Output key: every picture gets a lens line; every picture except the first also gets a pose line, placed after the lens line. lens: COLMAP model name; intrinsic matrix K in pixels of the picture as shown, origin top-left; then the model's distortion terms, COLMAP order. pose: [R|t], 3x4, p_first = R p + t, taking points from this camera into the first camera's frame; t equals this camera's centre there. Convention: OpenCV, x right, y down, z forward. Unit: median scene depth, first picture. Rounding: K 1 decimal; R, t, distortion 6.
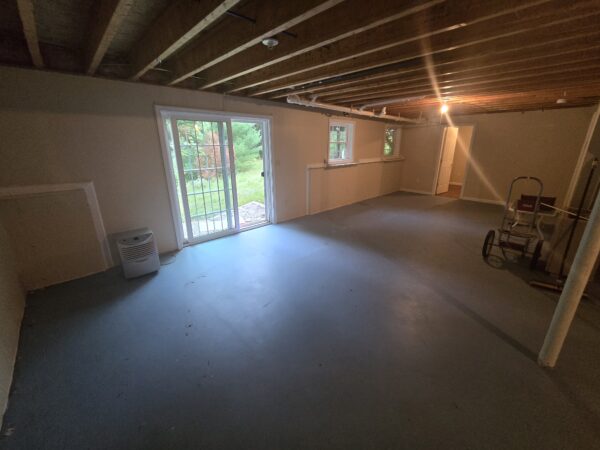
lens RADIAL K [[248.4, 0, 300.8], [0, 248.4, 220.6], [0, 0, 1]] dist [-0.005470, -0.000307]
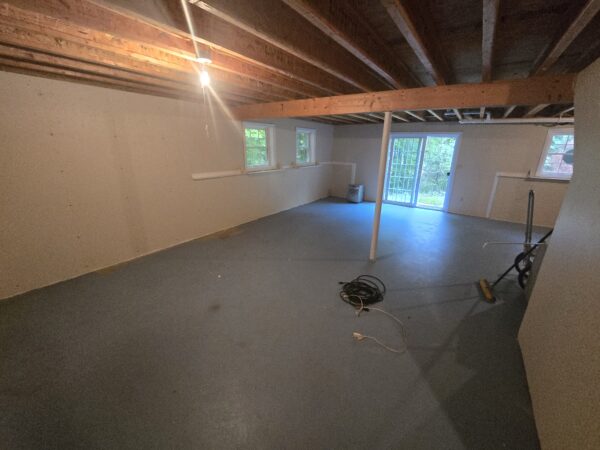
lens RADIAL K [[248.4, 0, 301.9], [0, 248.4, 225.9], [0, 0, 1]] dist [-0.005470, -0.000307]
pose [[0.202773, 0.305032, -0.930504, 0.960041], [-0.308436, 0.921772, 0.234956, 0.005969], [0.929382, 0.239359, 0.280993, -0.067578]]
